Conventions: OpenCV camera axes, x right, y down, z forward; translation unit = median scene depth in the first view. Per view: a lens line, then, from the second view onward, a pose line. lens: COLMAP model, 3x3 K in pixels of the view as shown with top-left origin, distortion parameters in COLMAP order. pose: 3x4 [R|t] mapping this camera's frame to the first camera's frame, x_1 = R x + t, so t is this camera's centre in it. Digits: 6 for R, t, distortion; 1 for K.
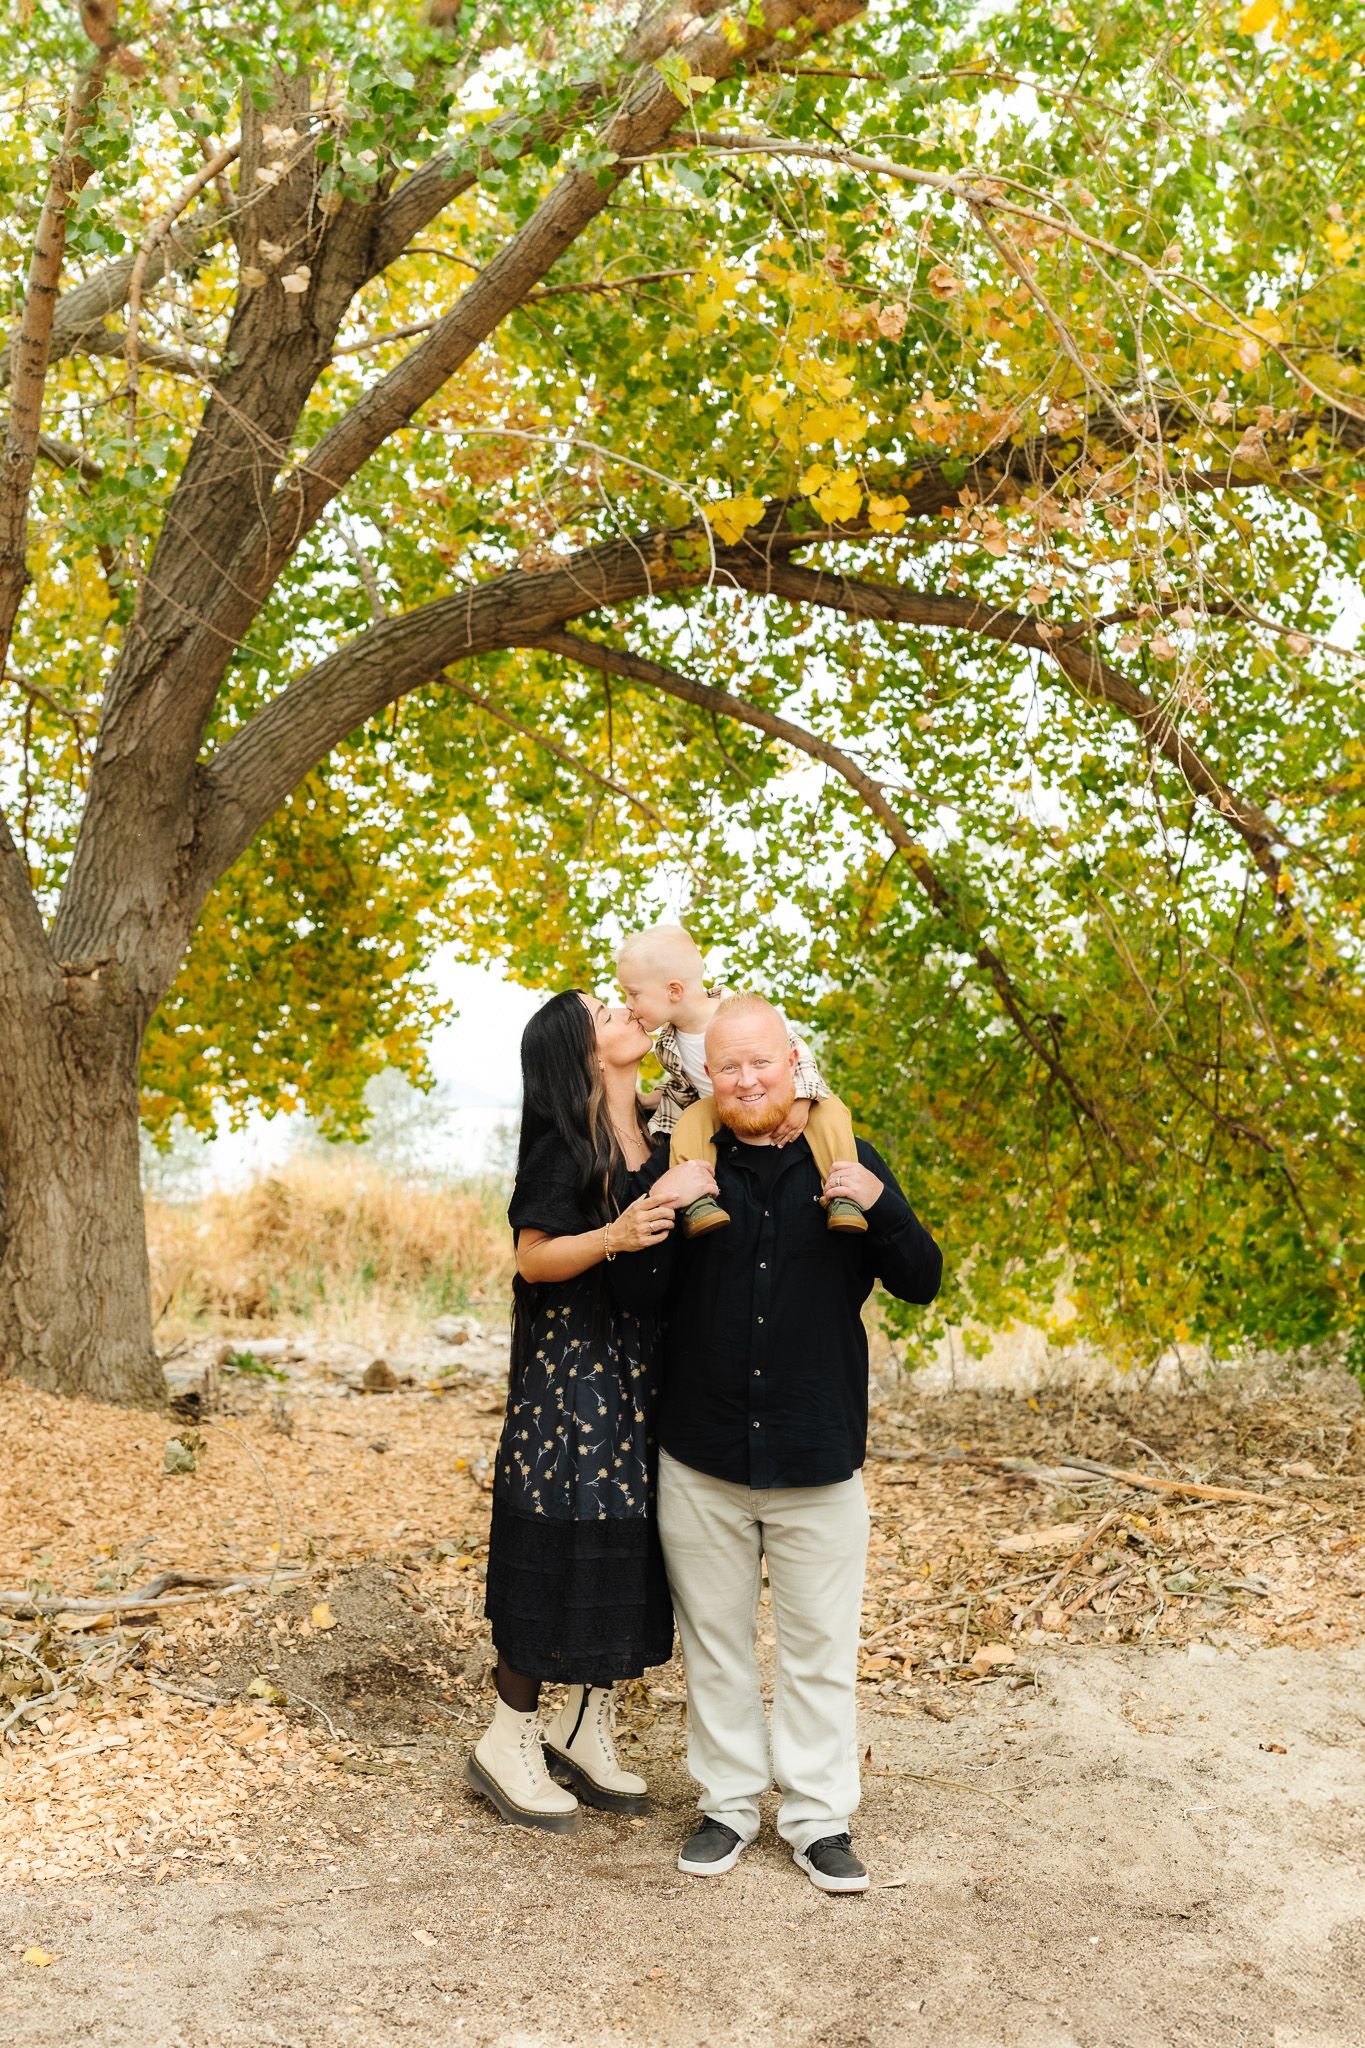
lens RADIAL K [[1908.3, 0, 653.1], [0, 1908.3, 1046.9], [0, 0, 1]] dist [0.019713, 0.000000]
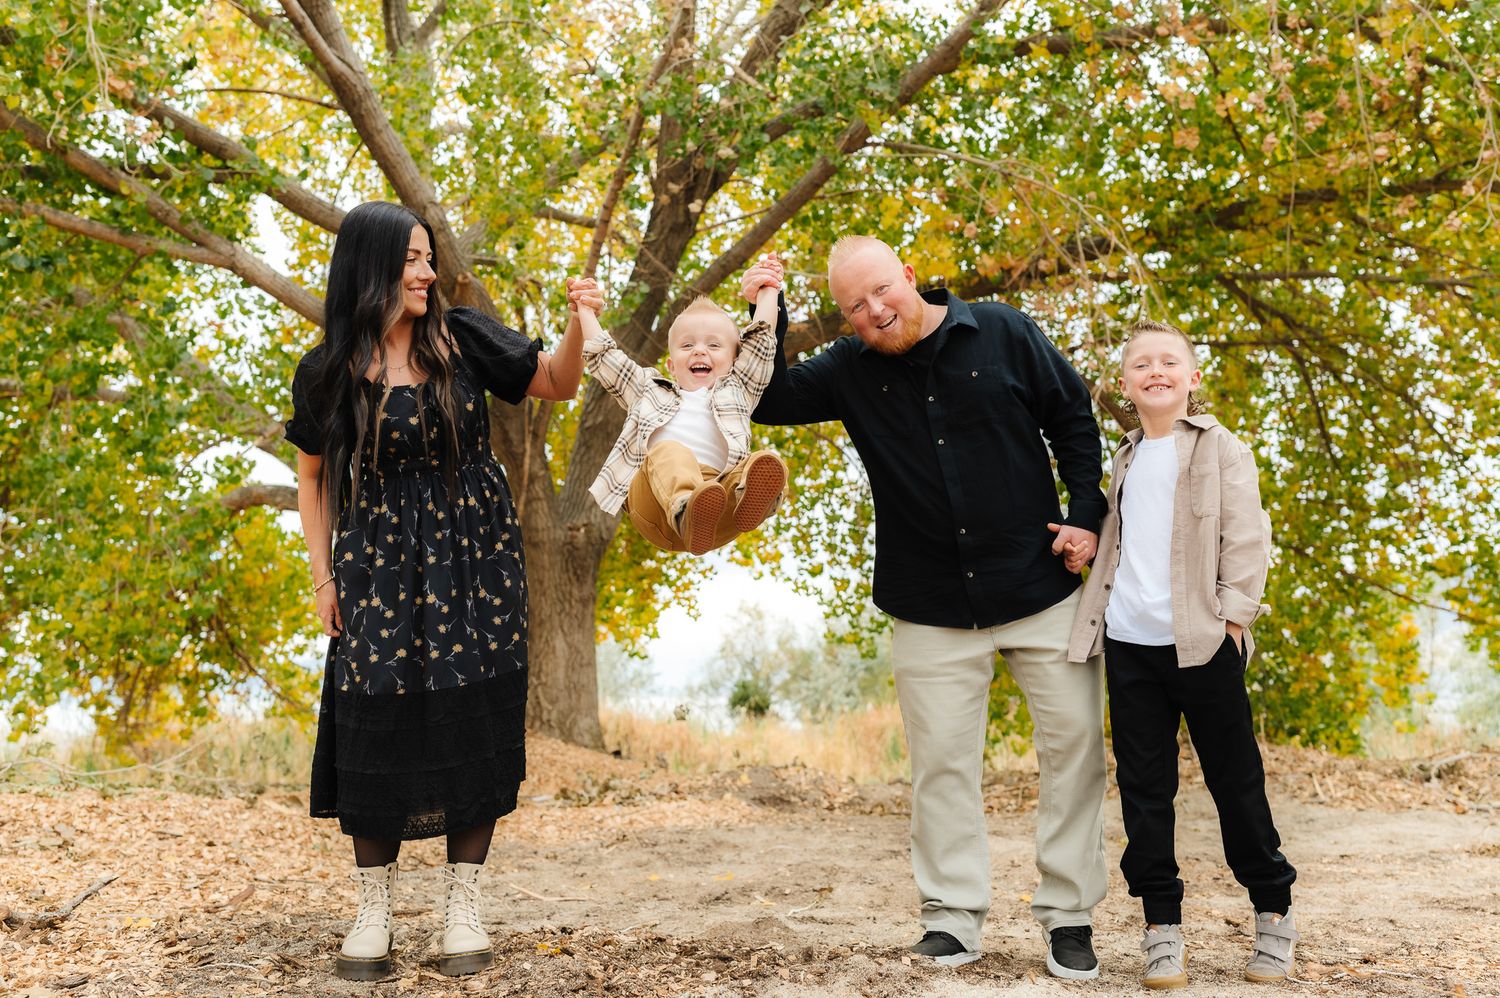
lens RADIAL K [[1450.3, 0, 741.5], [0, 1450.3, 504.8], [0, 0, 1]] dist [-0.017718, 0.000000]
pose [[0.999681, -0.017353, -0.018335, -0.070518], [0.015365, 0.994513, -0.103474, 0.074482], [0.020030, 0.103160, 0.994463, -0.407043]]
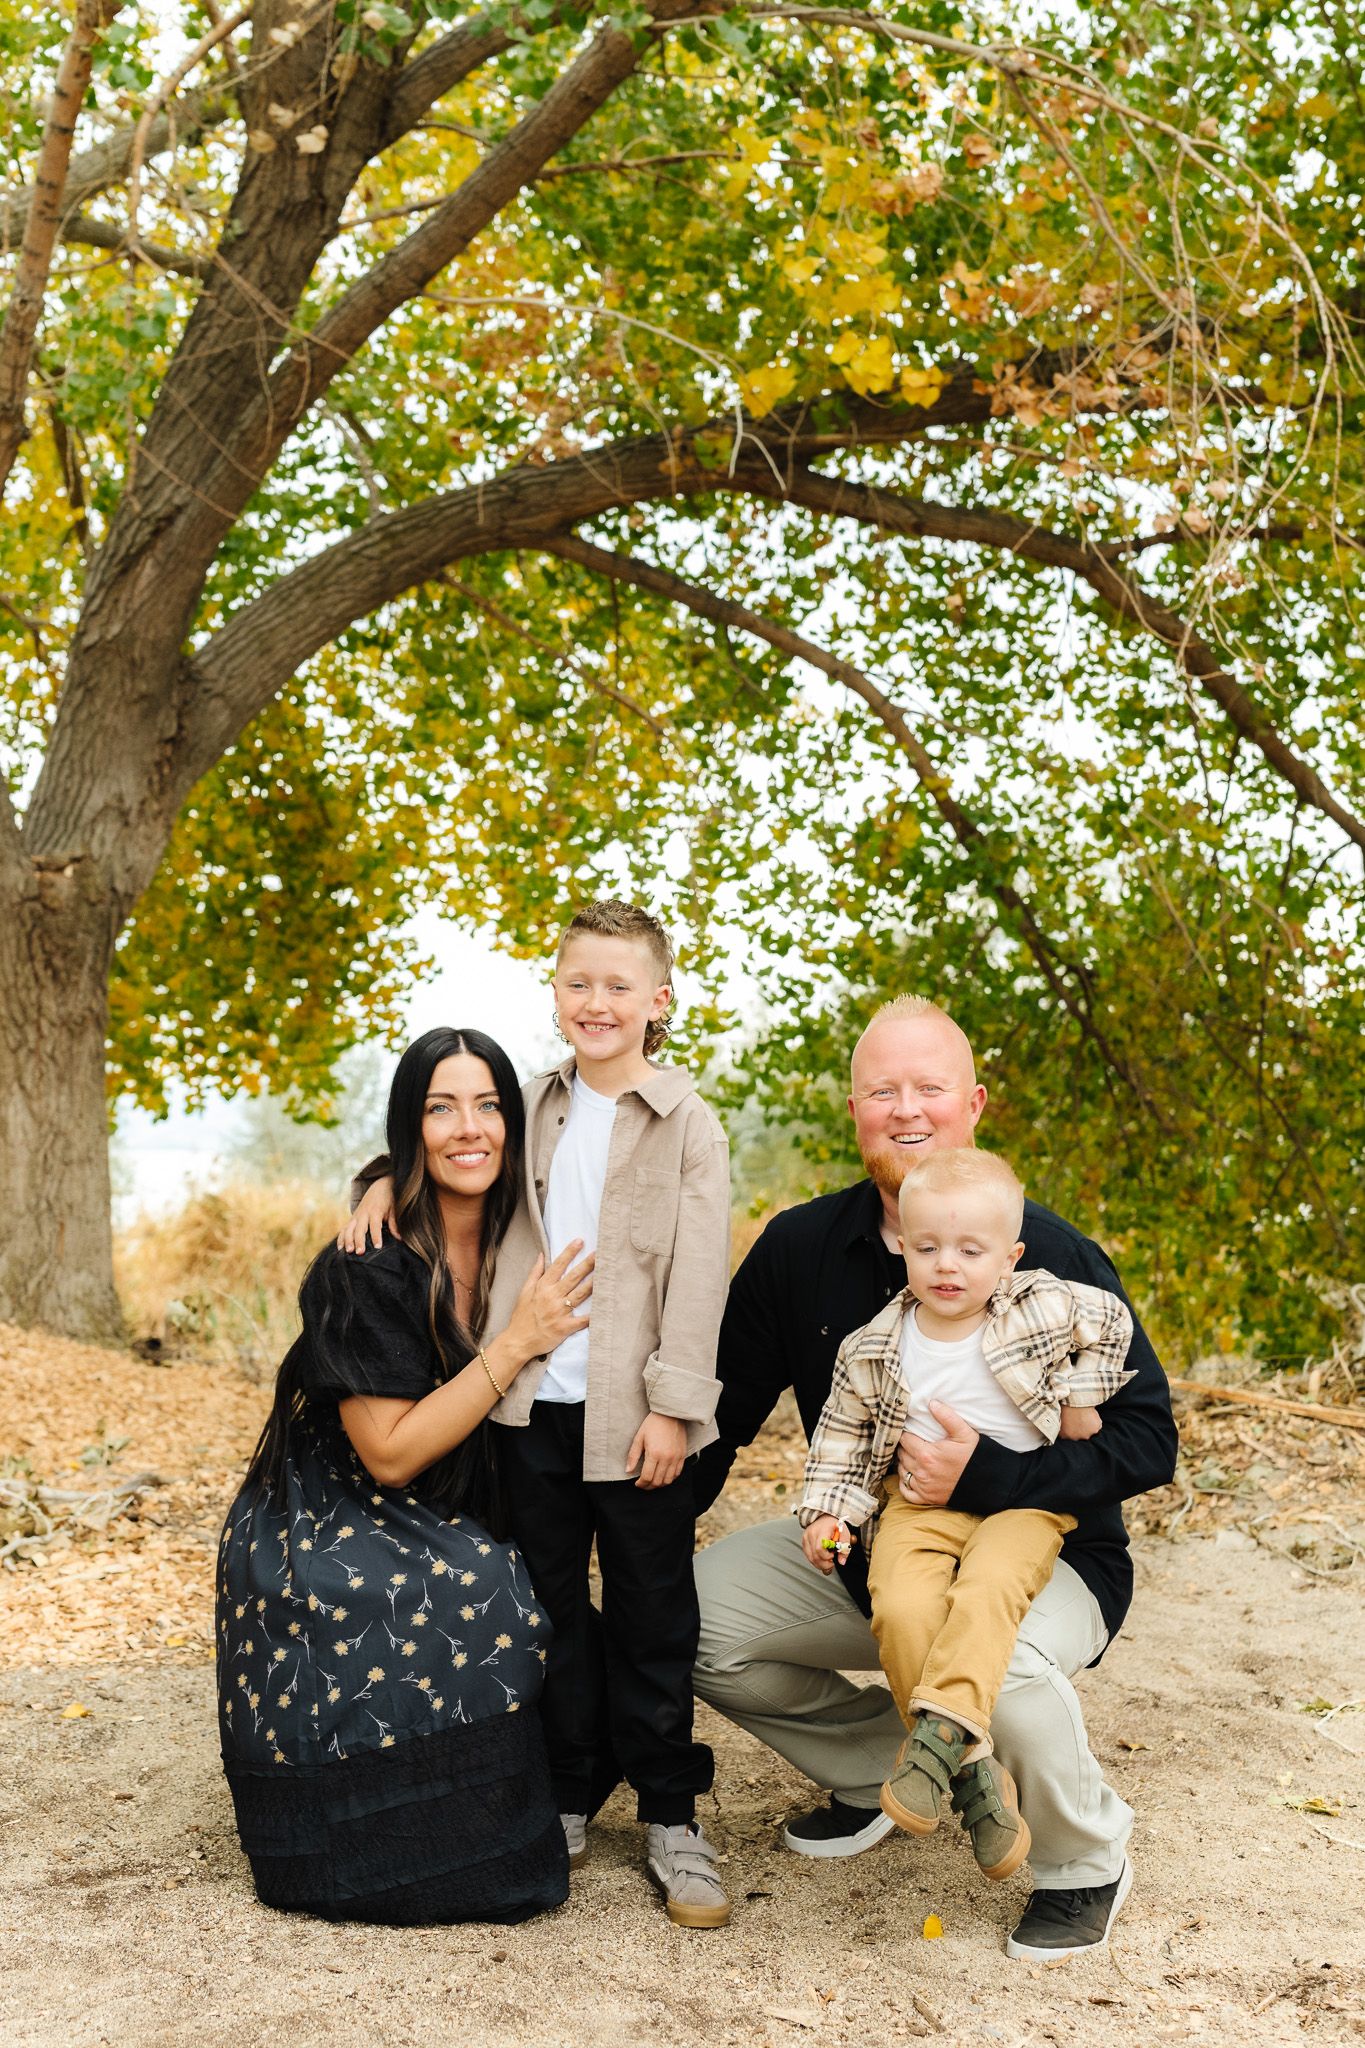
lens RADIAL K [[2146.8, 0, 673.5], [0, 2146.8, 1020.6], [0, 0, 1]] dist [-0.013849, 0.000000]
pose [[0.999738, 0.016517, 0.015862, -0.008206], [-0.015989, 0.999332, -0.032854, 0.049942], [-0.016394, 0.032592, 0.999334, -0.044368]]
